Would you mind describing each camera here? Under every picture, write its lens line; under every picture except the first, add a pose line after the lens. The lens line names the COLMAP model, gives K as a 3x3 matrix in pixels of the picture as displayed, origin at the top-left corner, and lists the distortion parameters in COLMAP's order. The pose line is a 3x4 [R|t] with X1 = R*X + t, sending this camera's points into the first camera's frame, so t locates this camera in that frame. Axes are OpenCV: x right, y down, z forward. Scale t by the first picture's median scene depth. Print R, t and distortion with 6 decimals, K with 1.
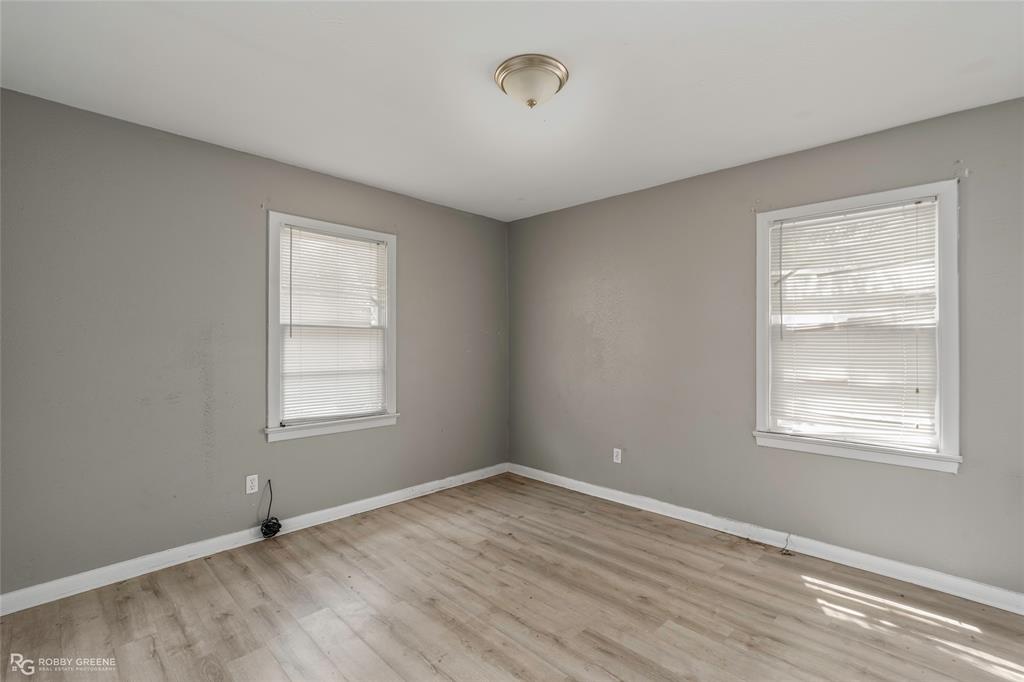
lens RADIAL K [[459.7, 0, 511.8], [0, 459.7, 338.5], [0, 0, 1]] dist [-0.000412, 0.000670]
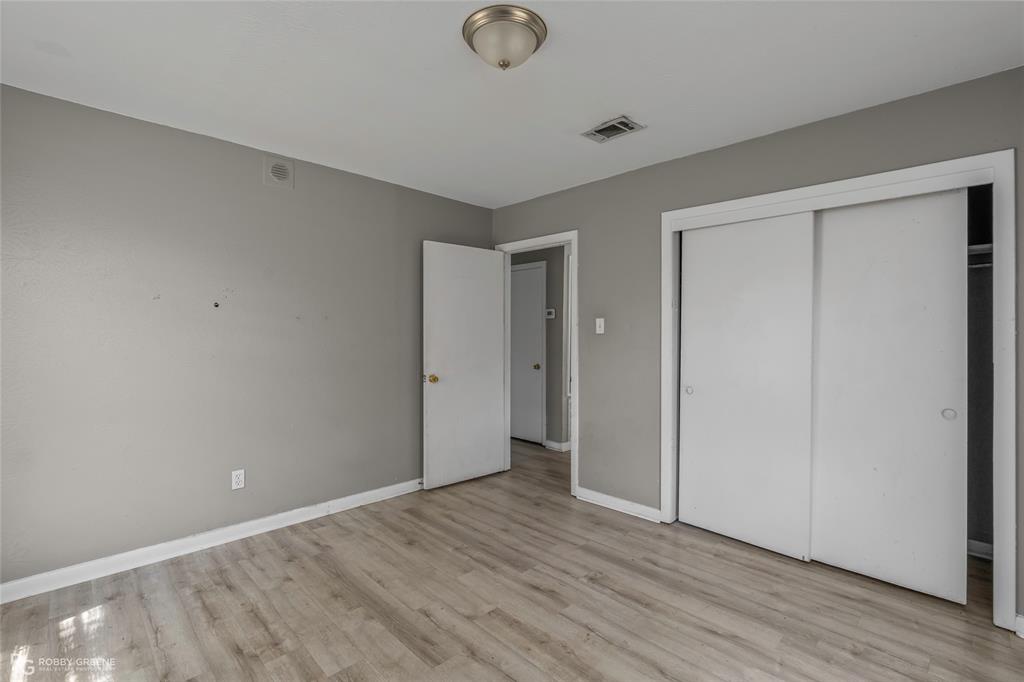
lens RADIAL K [[459.7, 0, 511.8], [0, 459.7, 338.5], [0, 0, 1]] dist [-0.000412, 0.000670]
pose [[-0.999773, -0.010799, 0.018344, 0.008593], [-0.010858, 0.999936, -0.003152, 0.017087], [-0.018309, -0.003350, -0.999827, 1.971891]]
